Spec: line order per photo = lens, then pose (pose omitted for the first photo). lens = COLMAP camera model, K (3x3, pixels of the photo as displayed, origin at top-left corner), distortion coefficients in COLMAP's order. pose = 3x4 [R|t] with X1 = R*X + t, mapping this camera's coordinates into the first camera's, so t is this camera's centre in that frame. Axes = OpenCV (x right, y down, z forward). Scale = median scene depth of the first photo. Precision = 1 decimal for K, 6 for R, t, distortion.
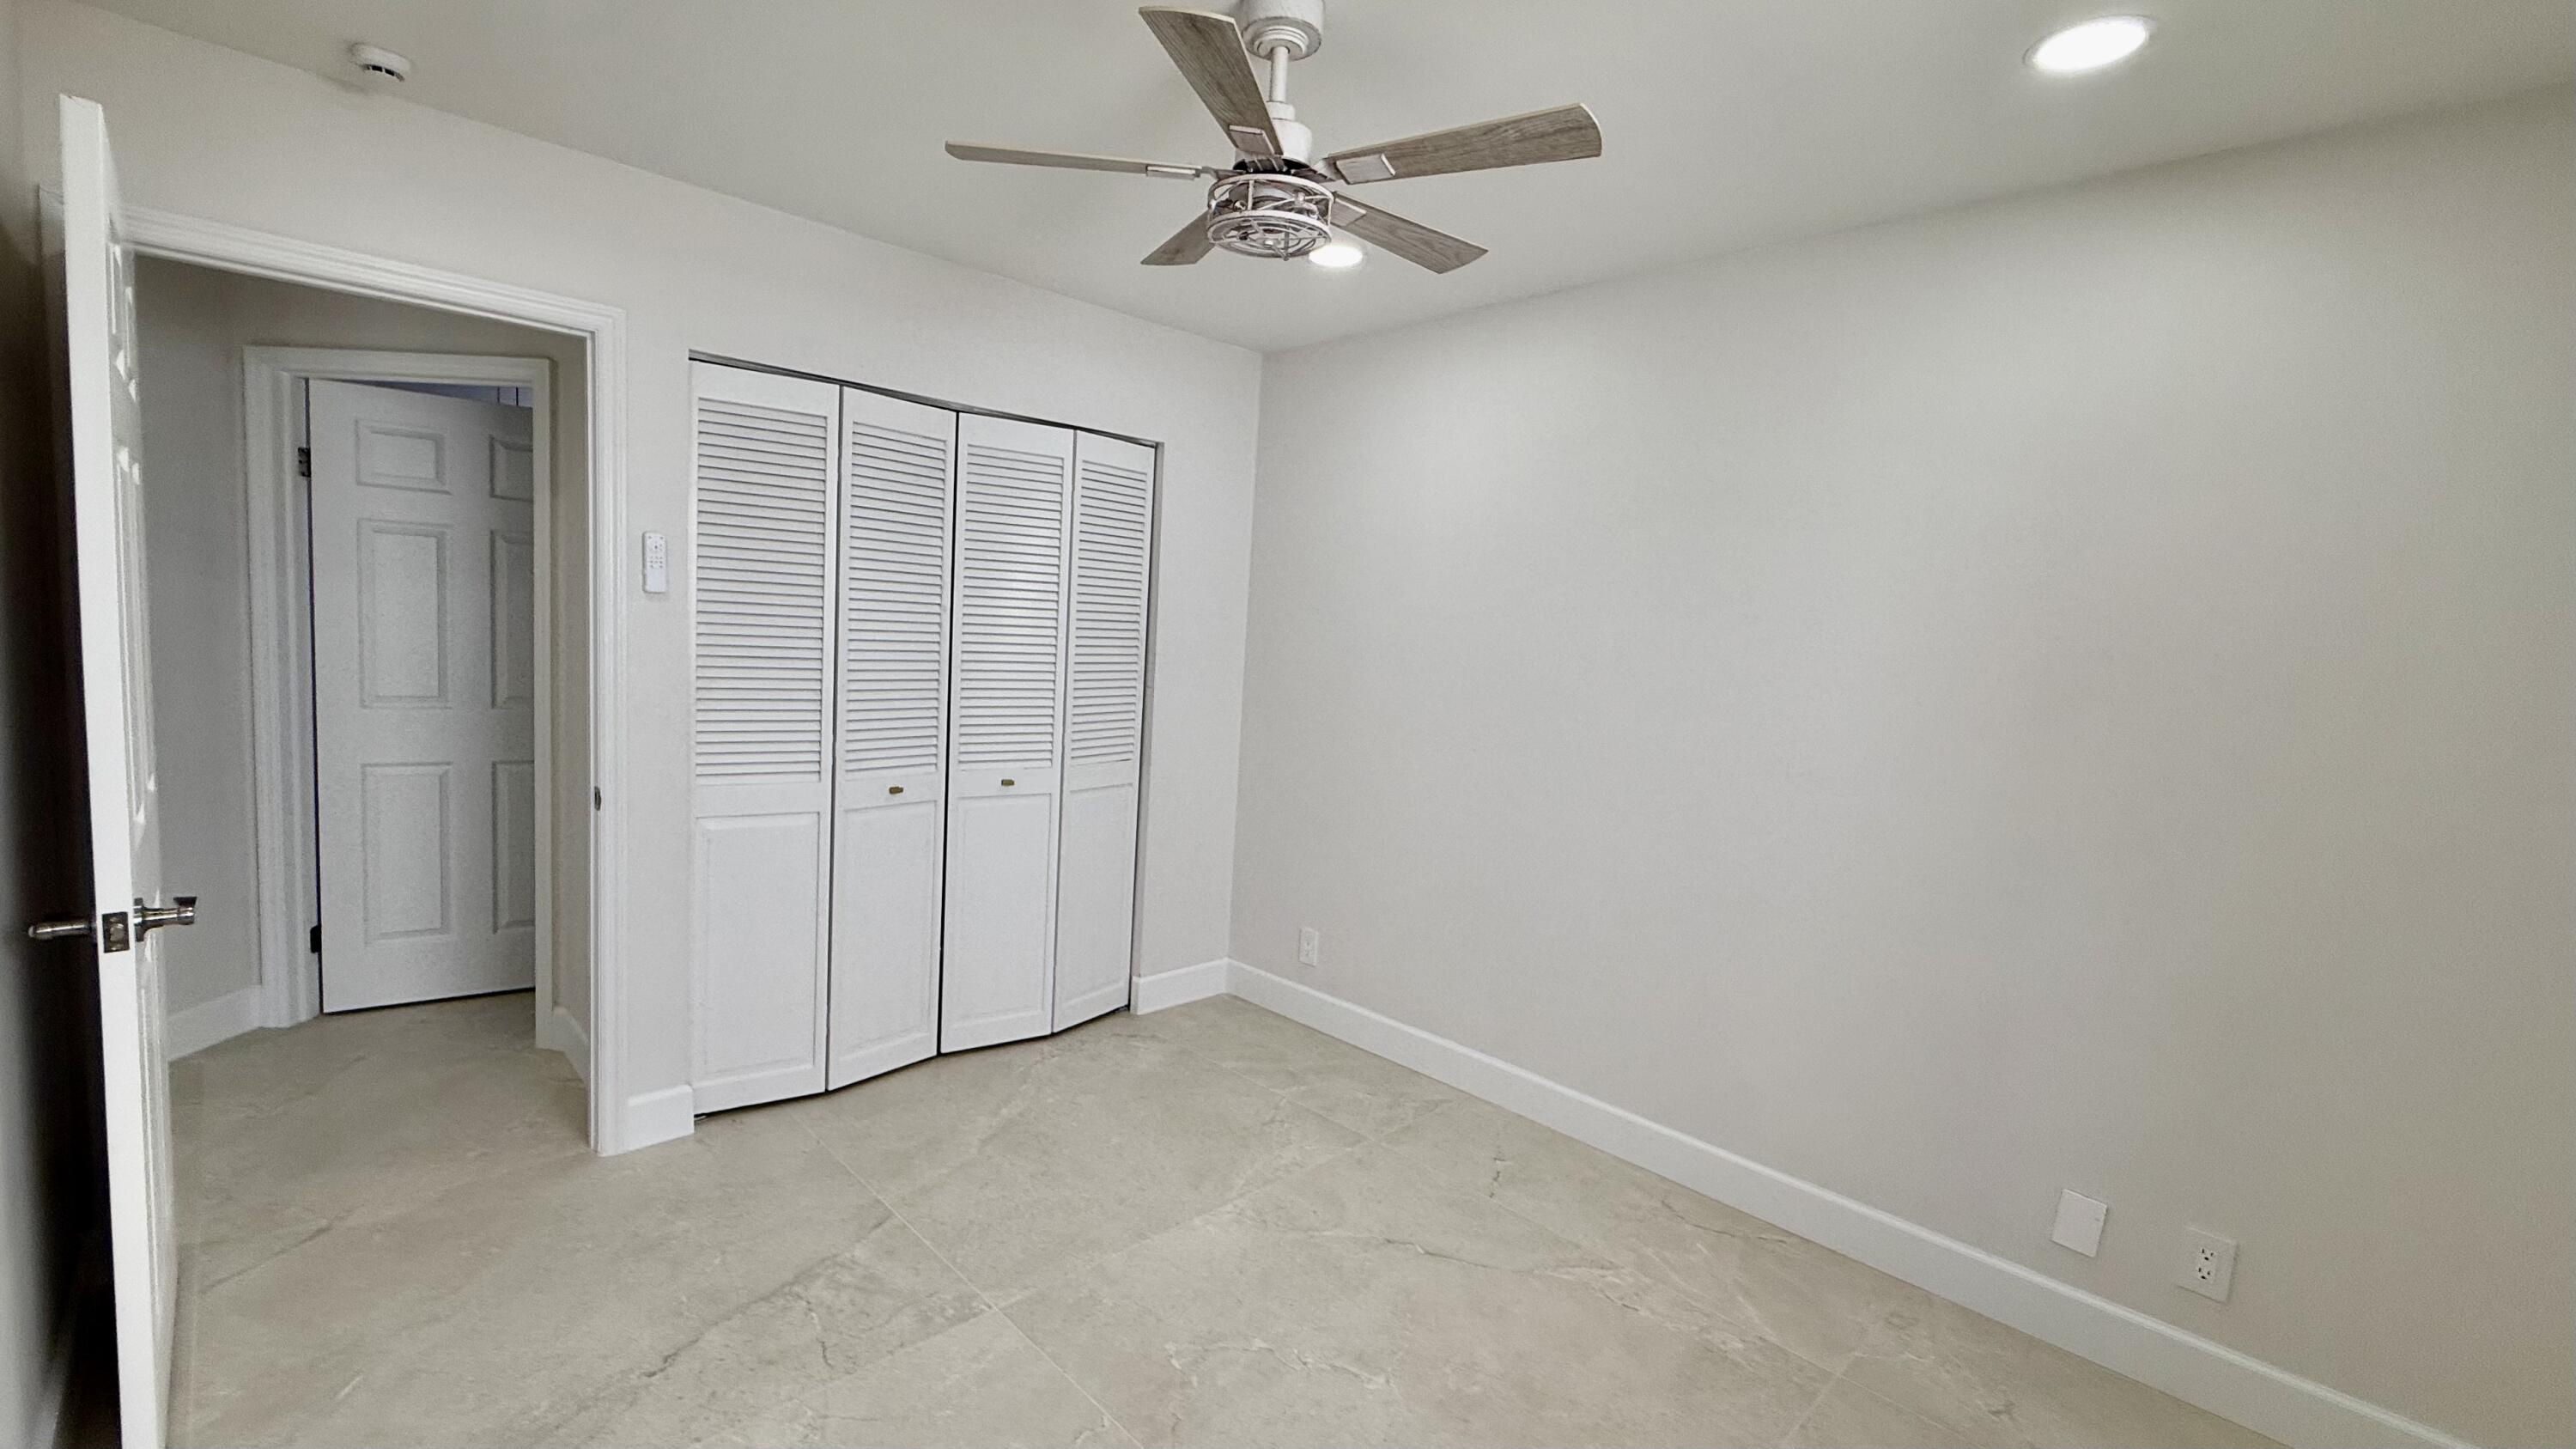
lens RADIAL K [[1046.0, 0, 1285.1], [0, 1046.0, 724.0], [0, 0, 1]] dist [-0.000807, 0.000004]
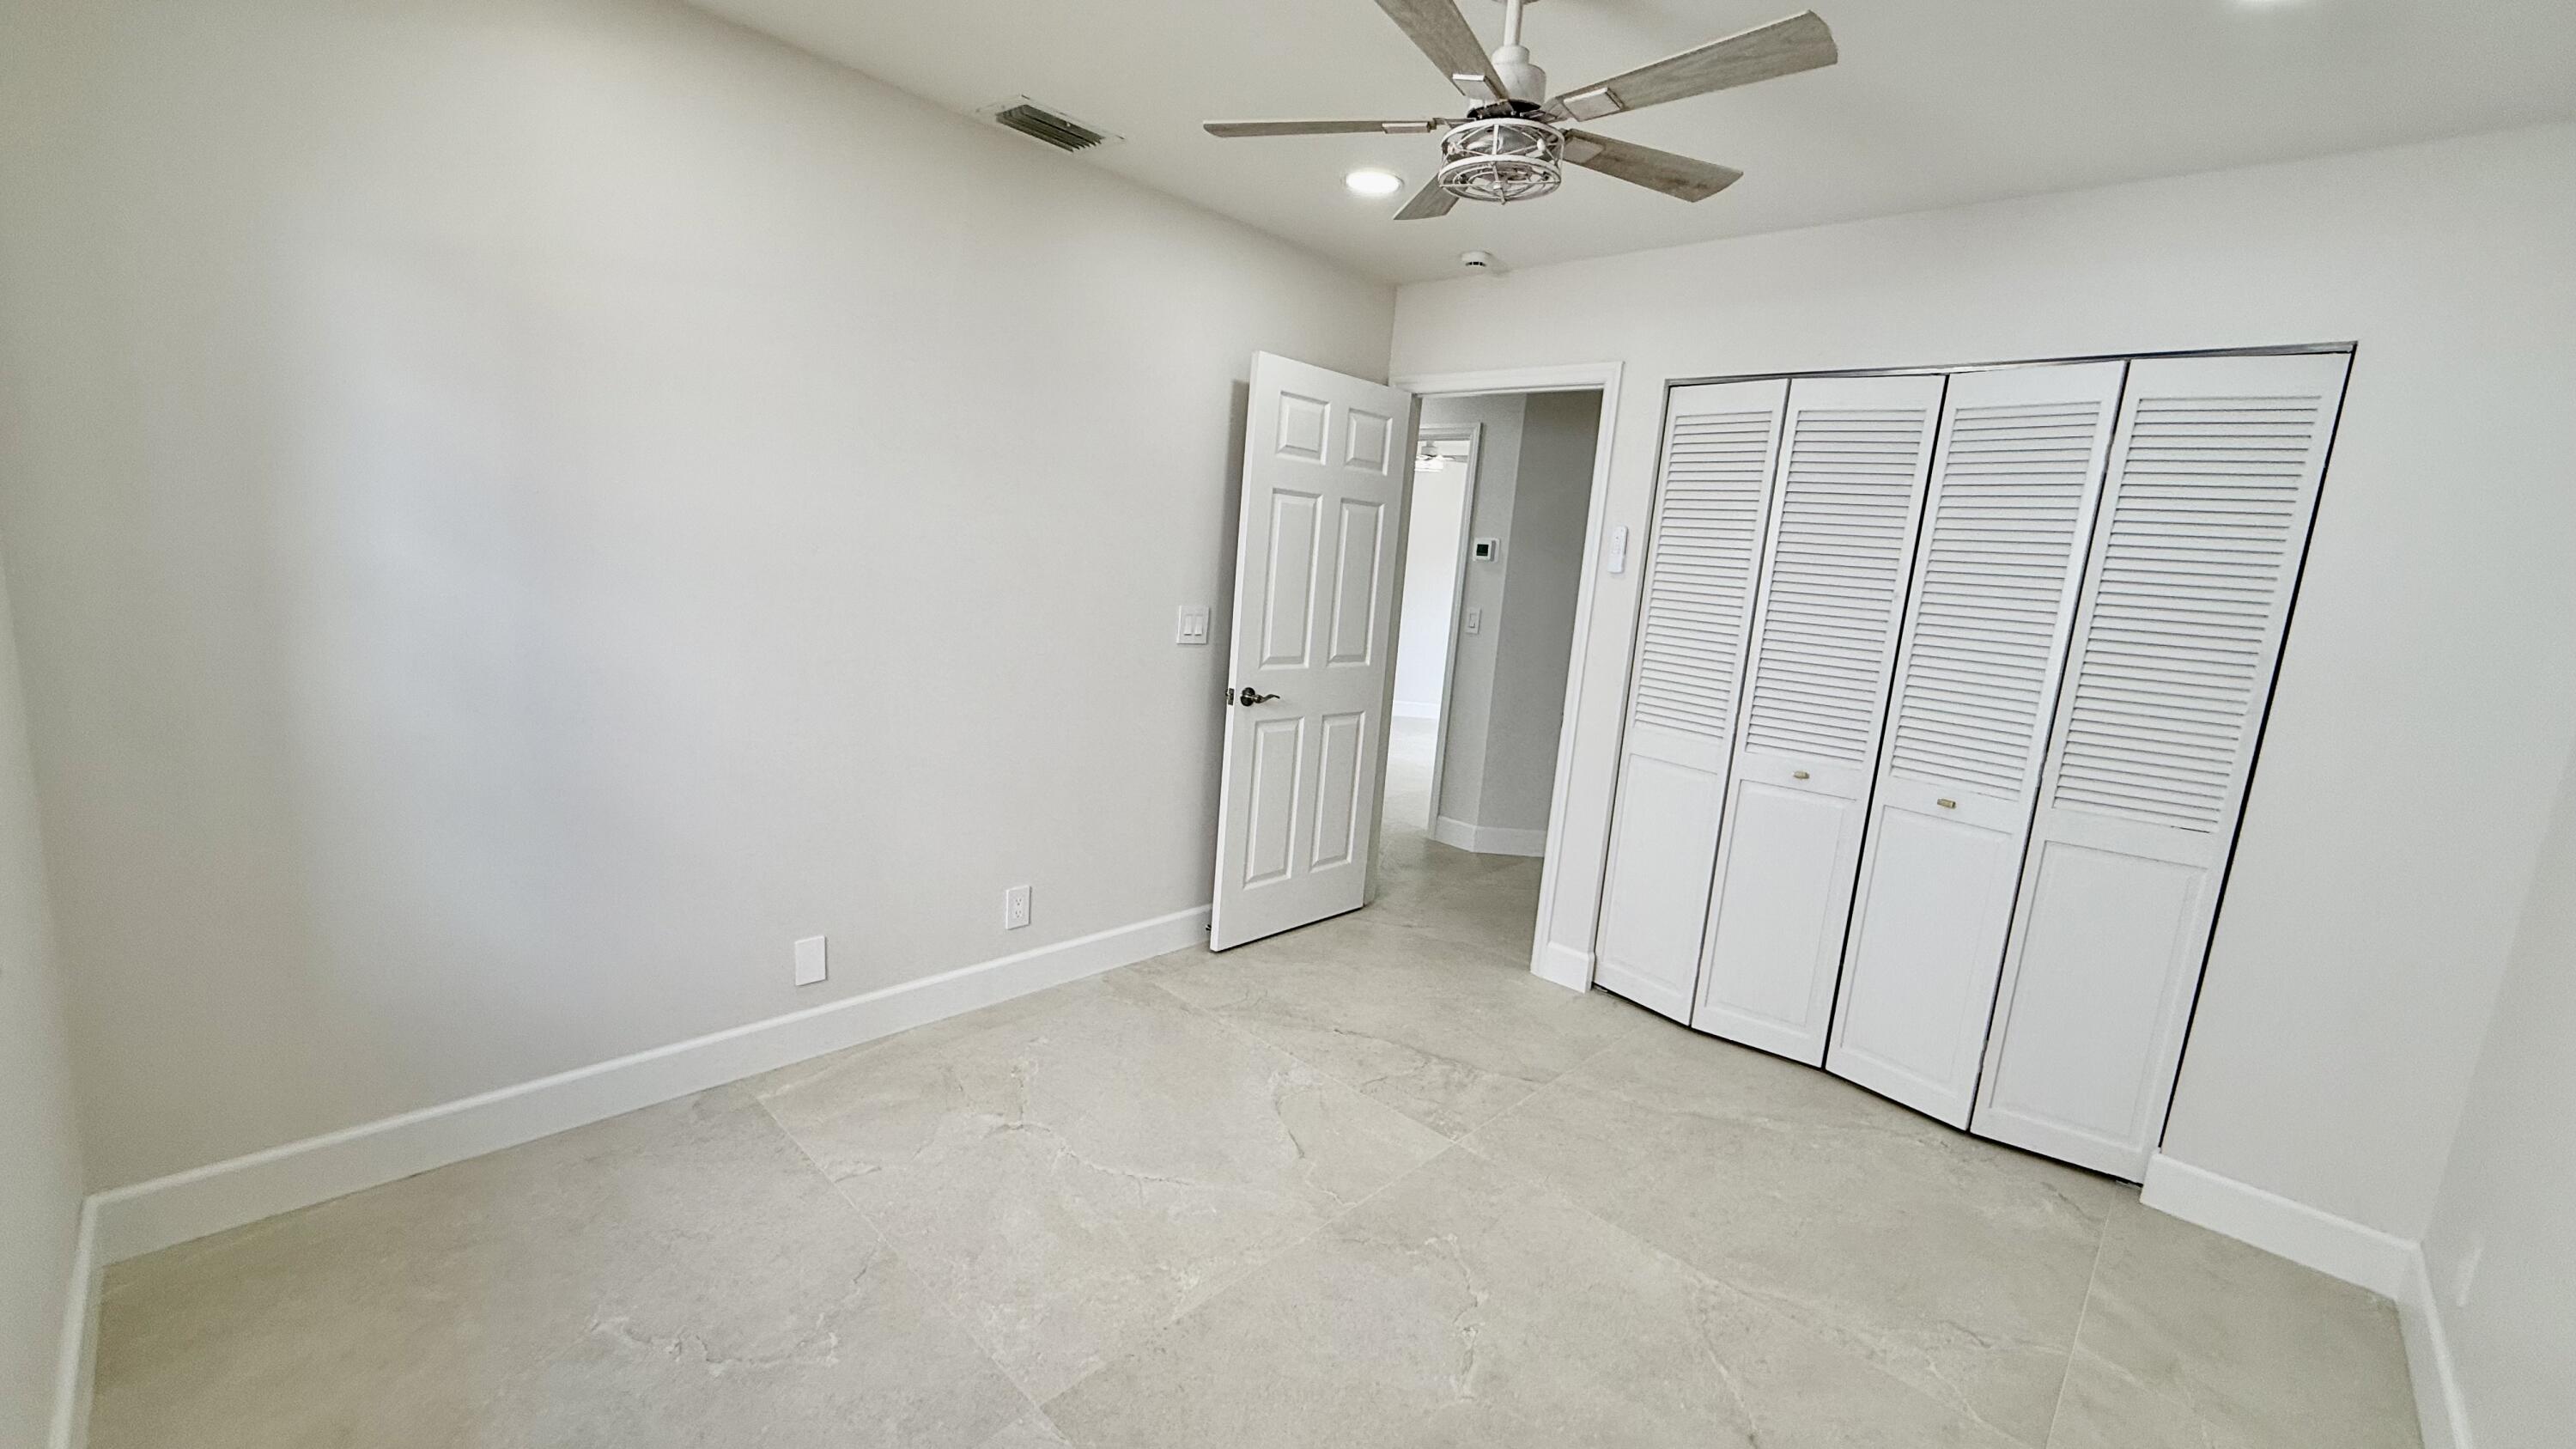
lens RADIAL K [[1046.0, 0, 1285.1], [0, 1046.0, 724.0], [0, 0, 1]] dist [-0.000807, 0.000004]
pose [[0.053314, 0.114456, -0.991997, 0.637189], [-0.168643, 0.980172, 0.104029, -0.005395], [0.984234, 0.161747, 0.071559, 0.477590]]
